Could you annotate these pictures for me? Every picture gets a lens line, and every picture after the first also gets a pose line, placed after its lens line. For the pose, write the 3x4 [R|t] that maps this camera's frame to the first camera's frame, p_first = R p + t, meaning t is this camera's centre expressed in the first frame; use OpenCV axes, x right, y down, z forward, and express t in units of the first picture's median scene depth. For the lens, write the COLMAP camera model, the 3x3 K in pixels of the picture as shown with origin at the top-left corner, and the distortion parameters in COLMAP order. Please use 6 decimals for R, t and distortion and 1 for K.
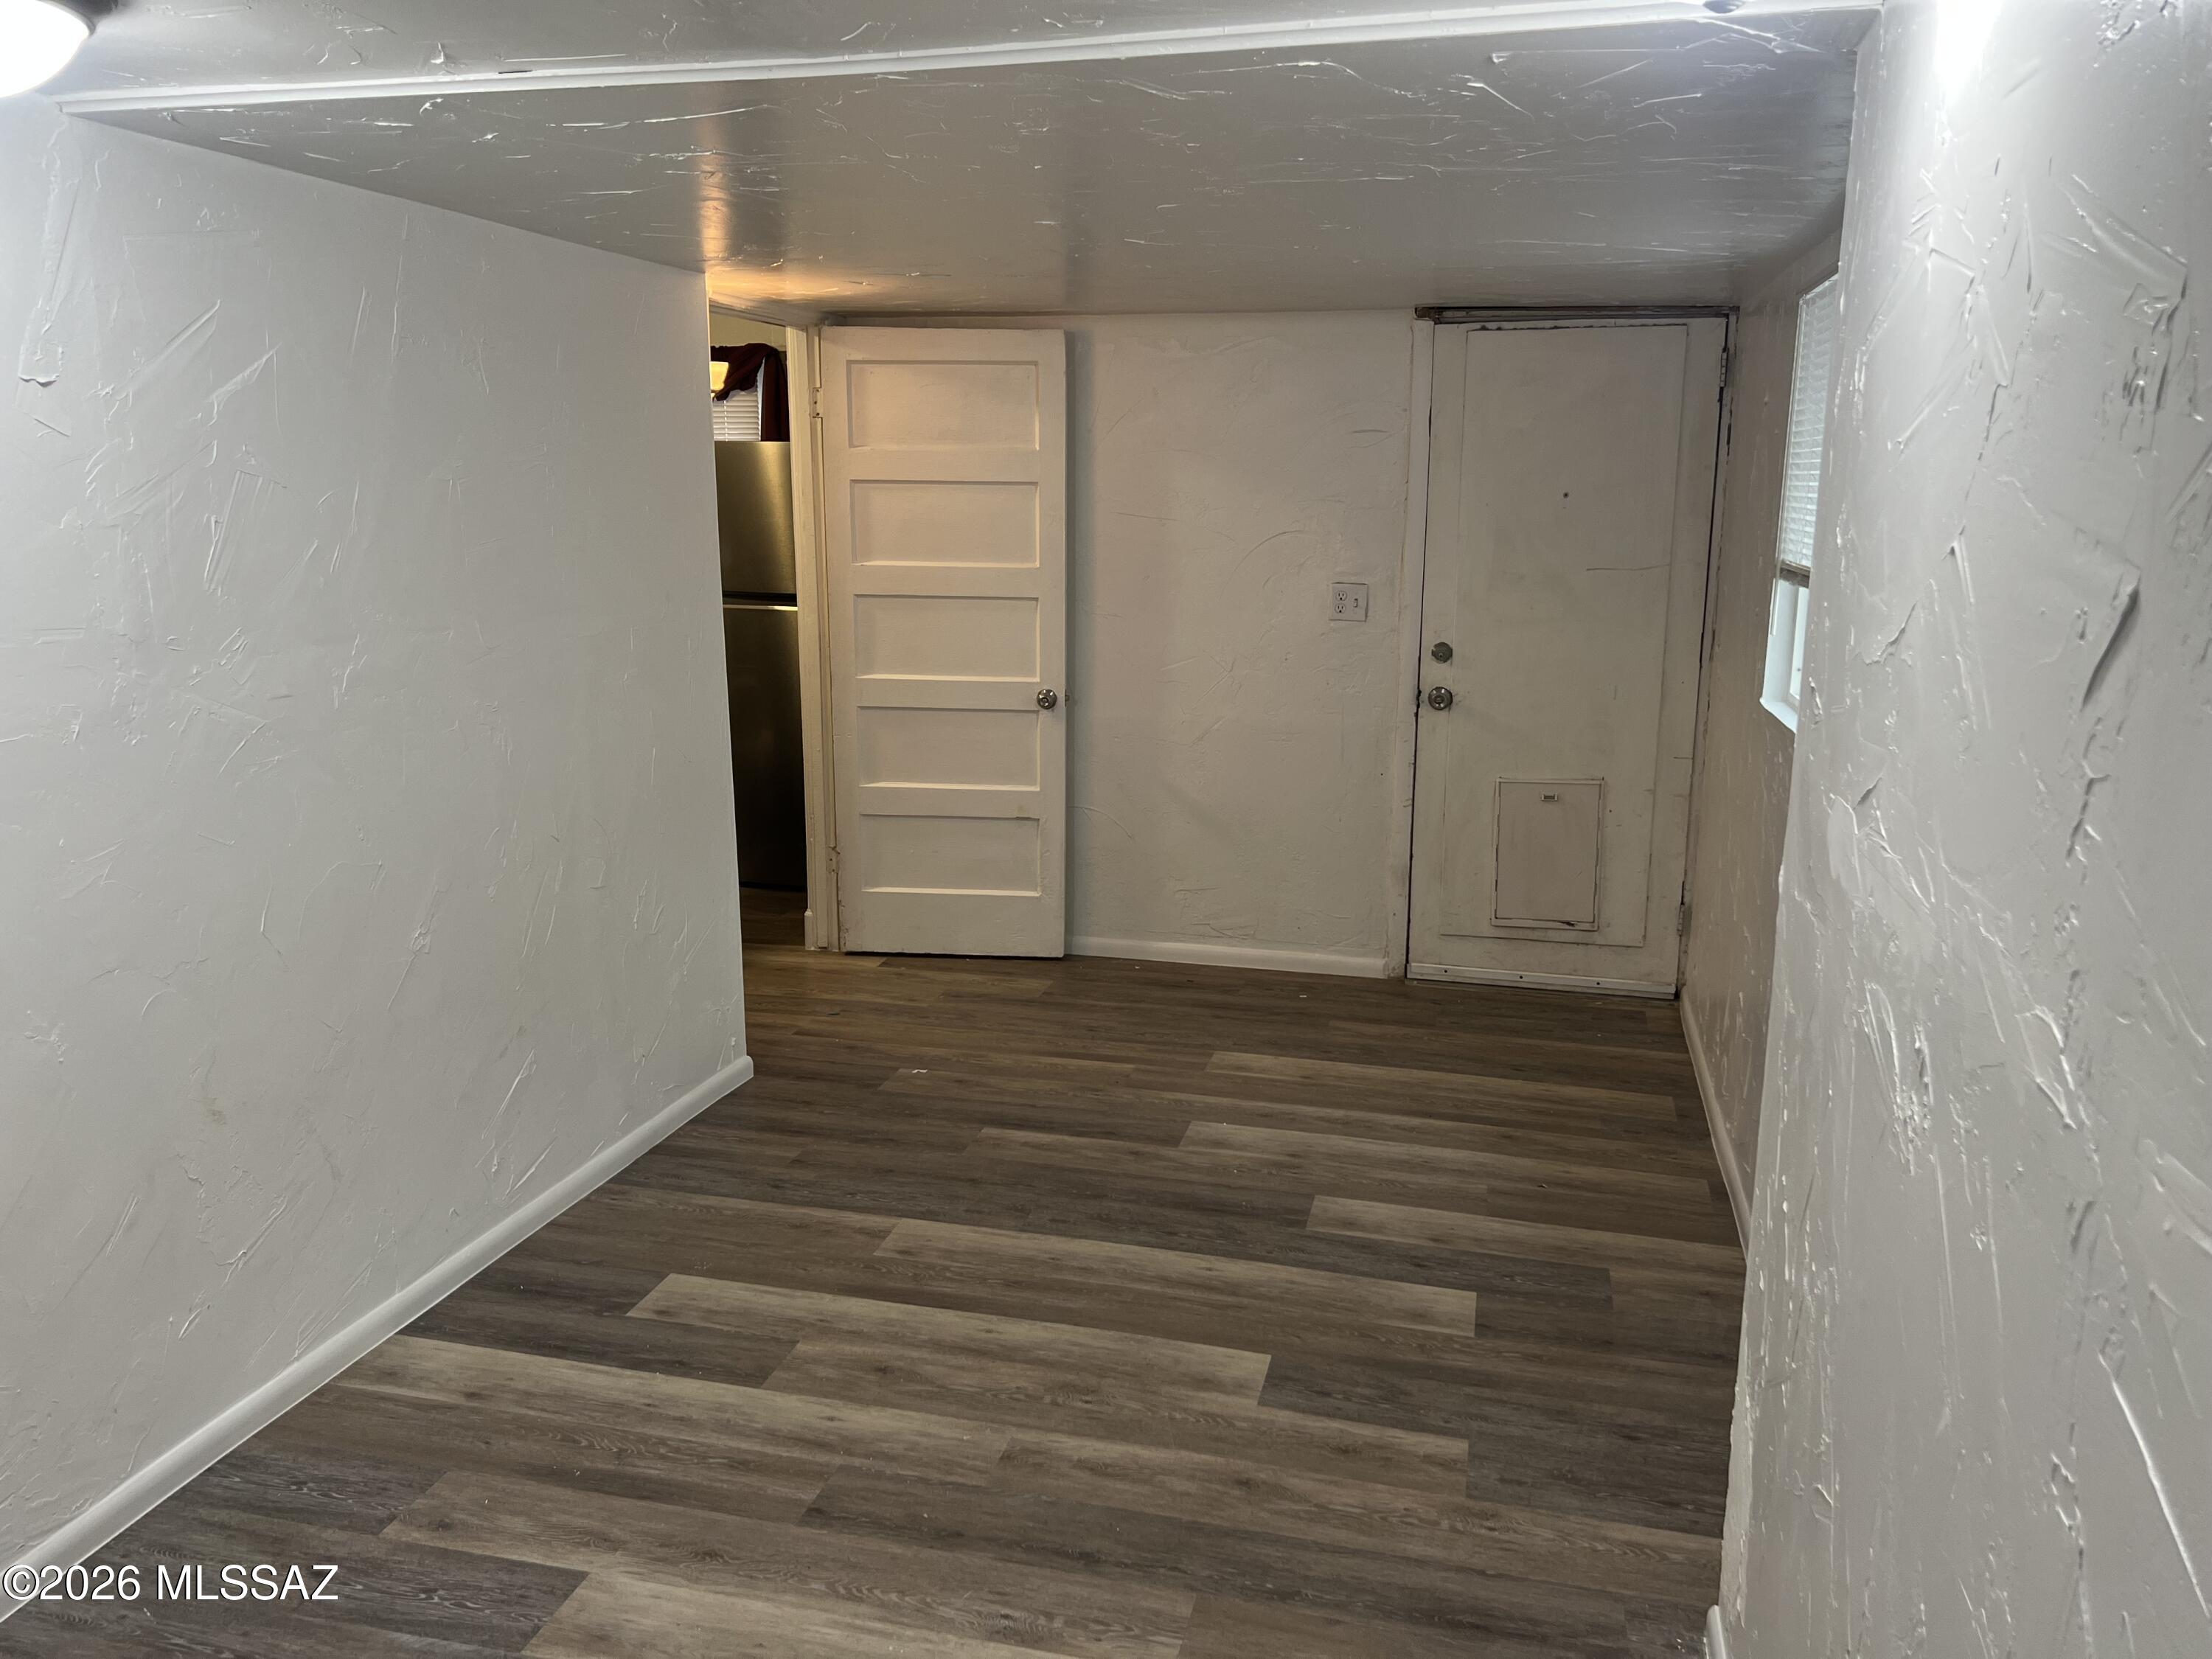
lens RADIAL K [[1658.9, 0, 1092.6], [0, 1658.9, 834.3], [0, 0, 1]] dist [0.062301, -0.074943]
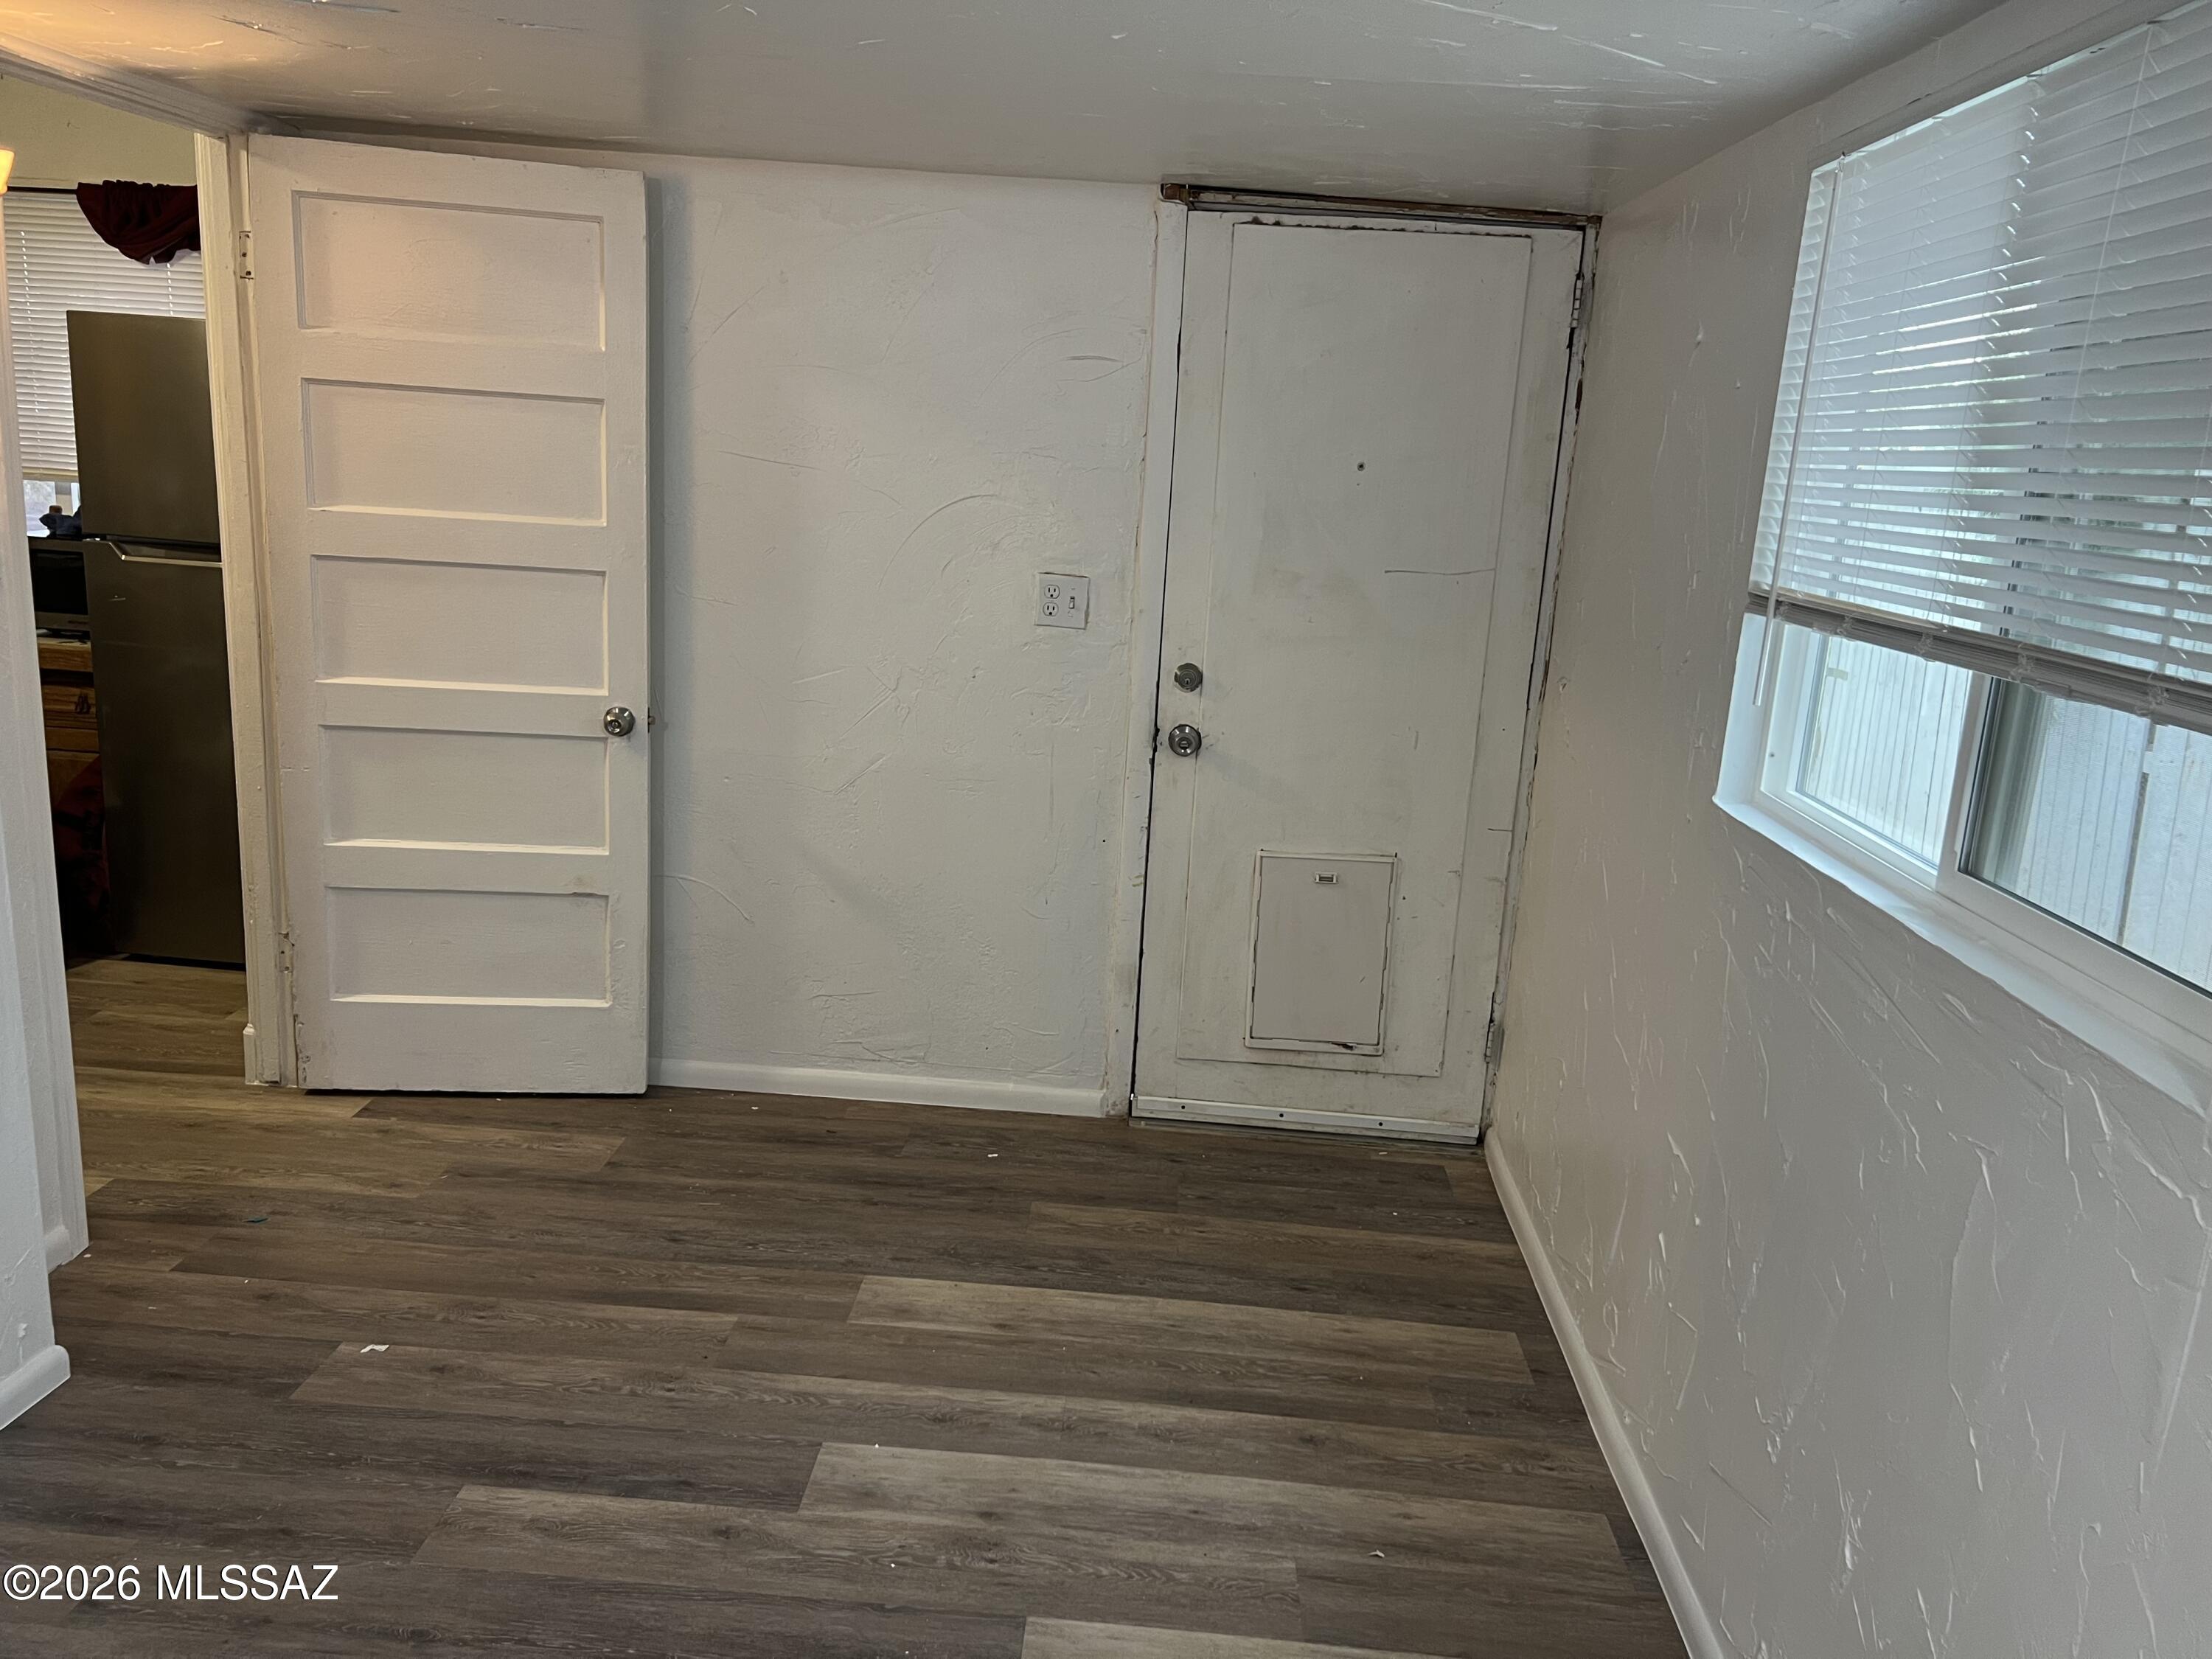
lens RADIAL K [[1658.9, 0, 1124.1], [0, 1658.9, 840.0], [0, 0, 1]] dist [0.062301, -0.074943]
pose [[0.975059, 0.005749, 0.221870, 0.024253], [-0.012298, 0.999528, 0.028146, -0.059042], [-0.221603, -0.030173, 0.974670, 0.307148]]
